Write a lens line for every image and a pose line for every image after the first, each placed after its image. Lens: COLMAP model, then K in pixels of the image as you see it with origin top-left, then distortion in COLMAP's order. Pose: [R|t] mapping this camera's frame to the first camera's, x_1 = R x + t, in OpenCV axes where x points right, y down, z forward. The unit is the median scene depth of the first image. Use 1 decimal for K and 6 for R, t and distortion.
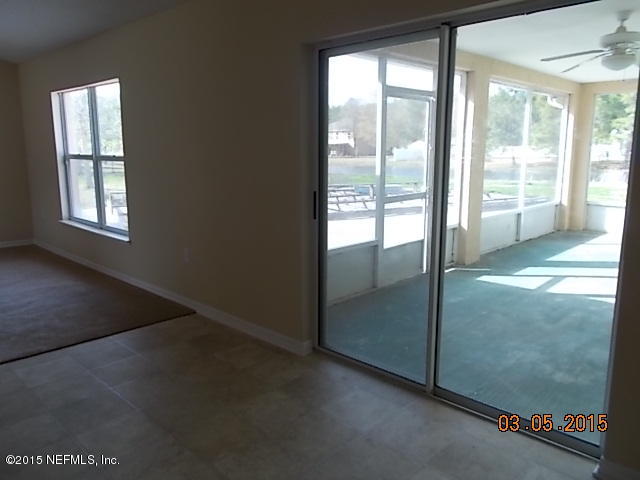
lens RADIAL K [[488.5, 0, 322.5], [0, 488.5, 242.1], [0, 0, 1]] dist [-0.003855, 0.000518]
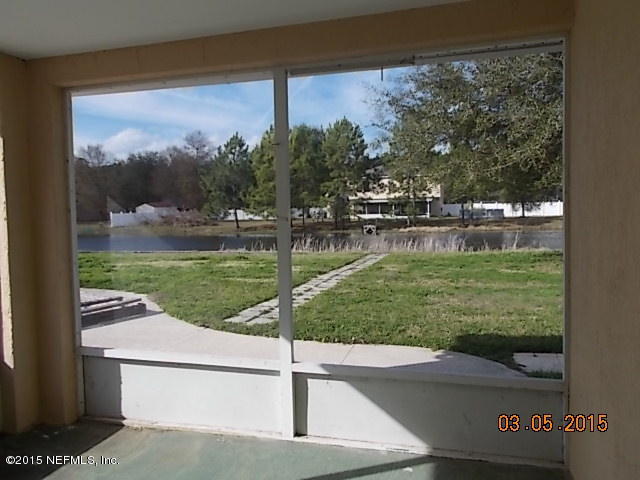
lens RADIAL K [[488.5, 0, 318.4], [0, 488.5, 239.6], [0, 0, 1]] dist [-0.003855, 0.000518]
pose [[0.885161, -0.036092, 0.463882, 0.099353], [0.097045, 0.989381, -0.108198, -0.020384], [-0.455051, 0.140790, 0.879265, 0.100826]]
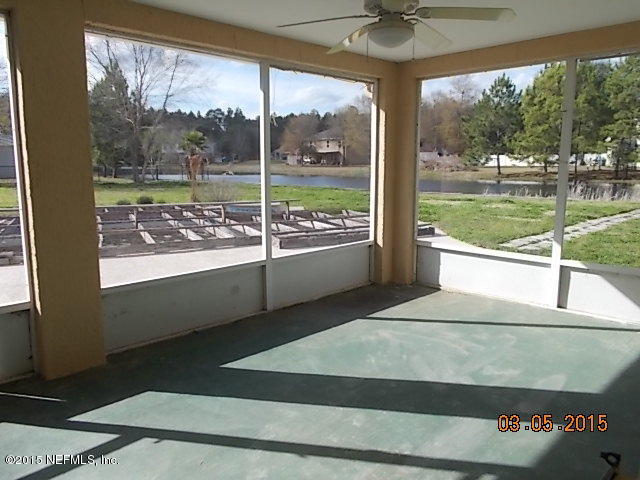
lens RADIAL K [[488.5, 0, 318.4], [0, 488.5, 238.4], [0, 0, 1]] dist [-0.003855, 0.000518]
pose [[0.999642, 0.004354, -0.026404, 0.079483], [-0.004994, 0.999694, -0.024239, -0.012824], [0.026291, 0.024362, 0.999357, 0.061996]]
